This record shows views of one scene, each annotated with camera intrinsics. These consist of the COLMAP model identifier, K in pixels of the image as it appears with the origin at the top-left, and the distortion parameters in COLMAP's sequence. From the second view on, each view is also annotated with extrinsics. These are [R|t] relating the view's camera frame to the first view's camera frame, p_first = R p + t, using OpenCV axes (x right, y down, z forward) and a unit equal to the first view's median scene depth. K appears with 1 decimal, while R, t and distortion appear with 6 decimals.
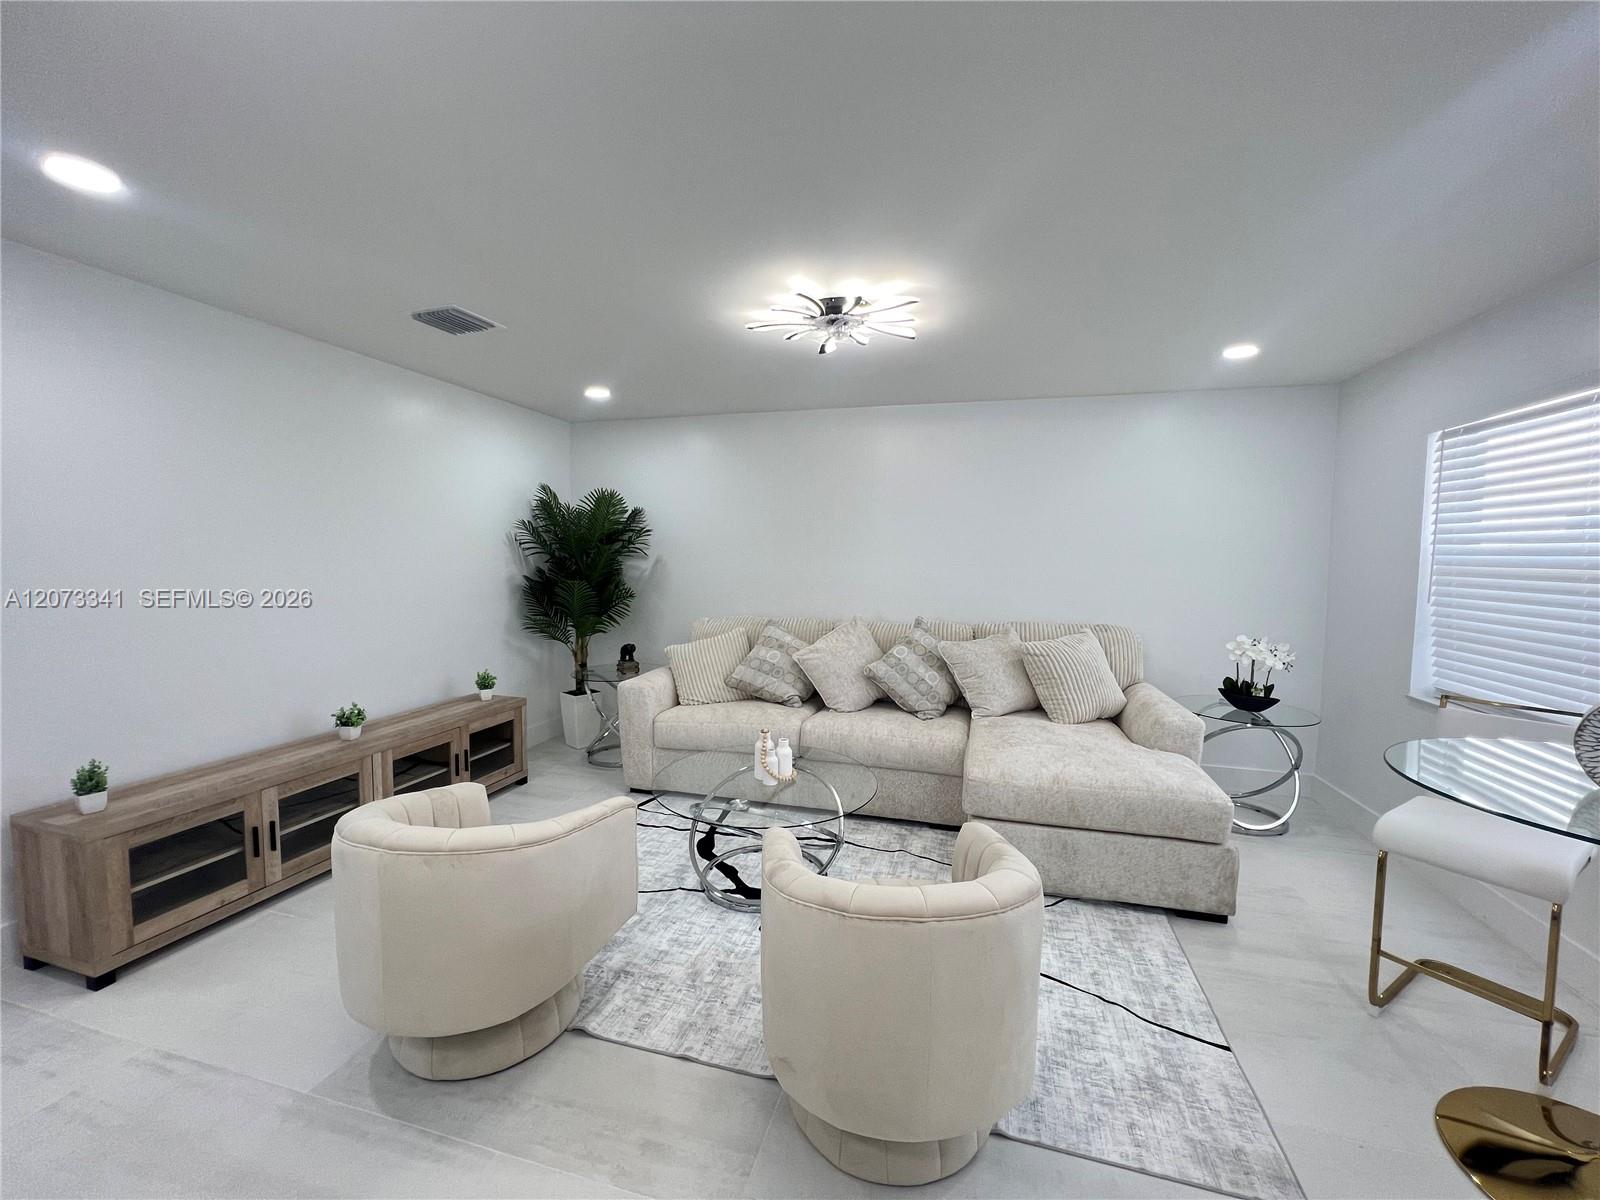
lens RADIAL K [[643.5, 0, 800.0], [0, 643.5, 600.0], [0, 0, 1]] dist [0.001031, 0.000914]
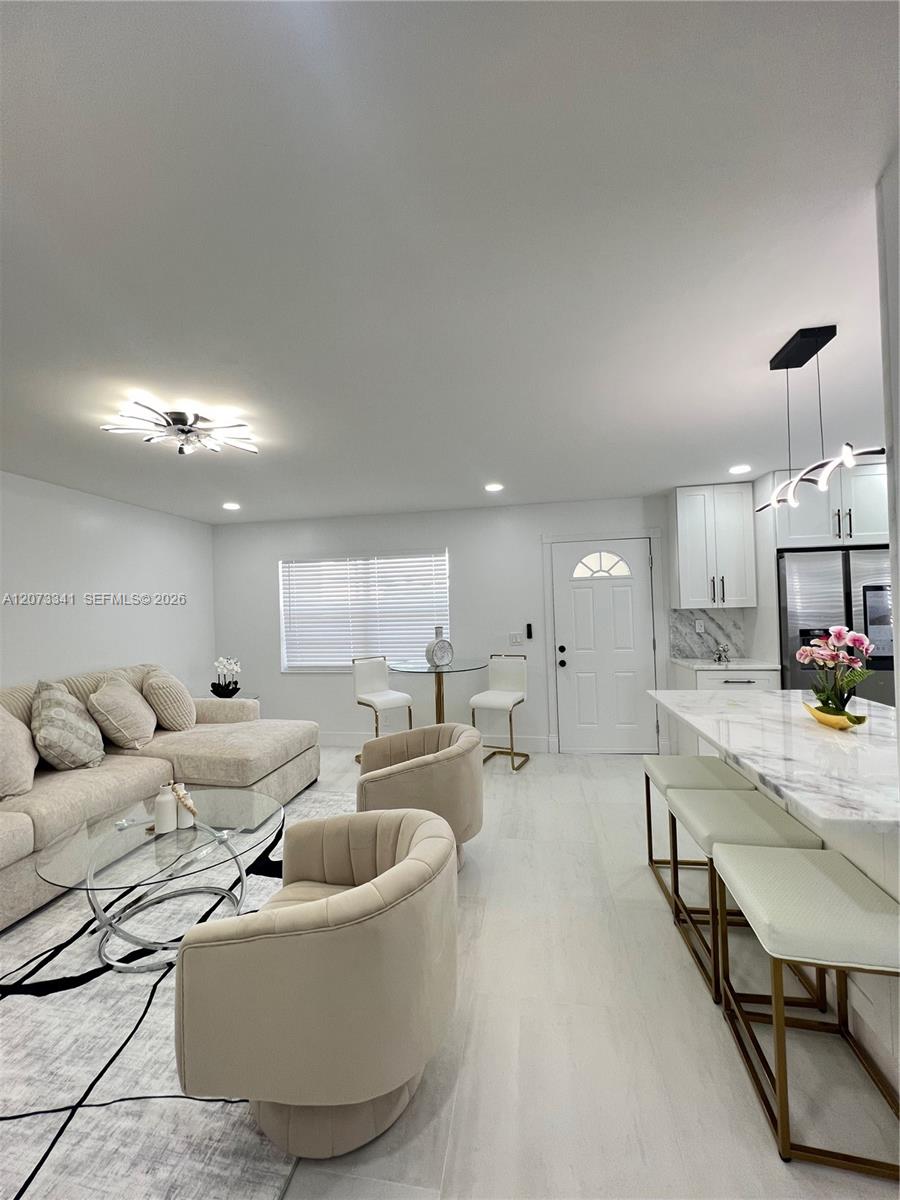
lens RADIAL K [[482.6, 0, 450.0], [0, 482.6, 600.0], [0, 0, 1]] dist [0.001031, 0.000914]
pose [[-0.105136, 0.009191, 0.994415, -0.744171], [0.087638, 0.996152, 0.000058, -0.049381], [-0.990589, 0.087155, -0.105537, 0.493775]]
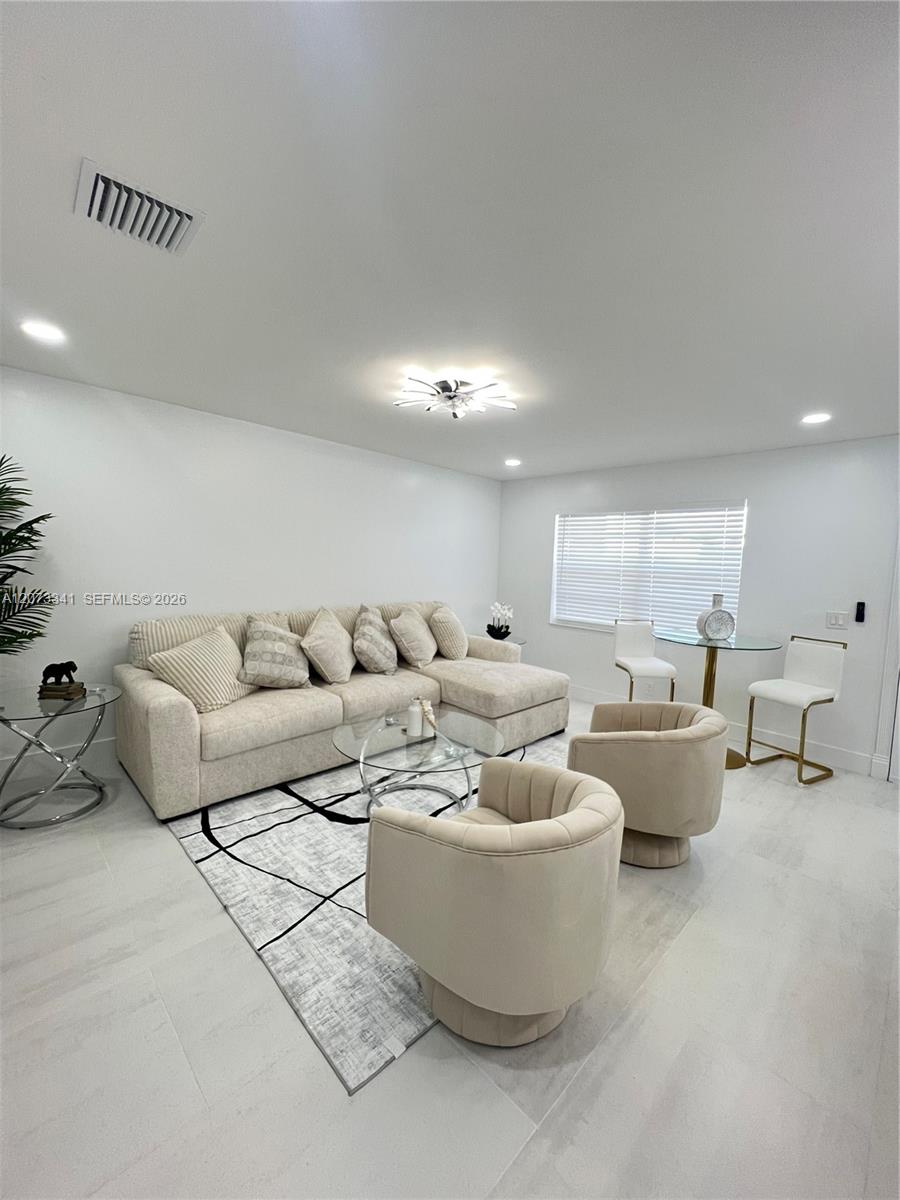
lens RADIAL K [[488.3, 0, 450.0], [0, 488.3, 600.0], [0, 0, 1]] dist [-0.002515, 0.000111]
pose [[0.489985, -0.059545, 0.869695, -0.719389], [0.020209, 0.998172, 0.056956, -0.042522], [-0.871496, -0.010332, 0.490293, 0.381517]]
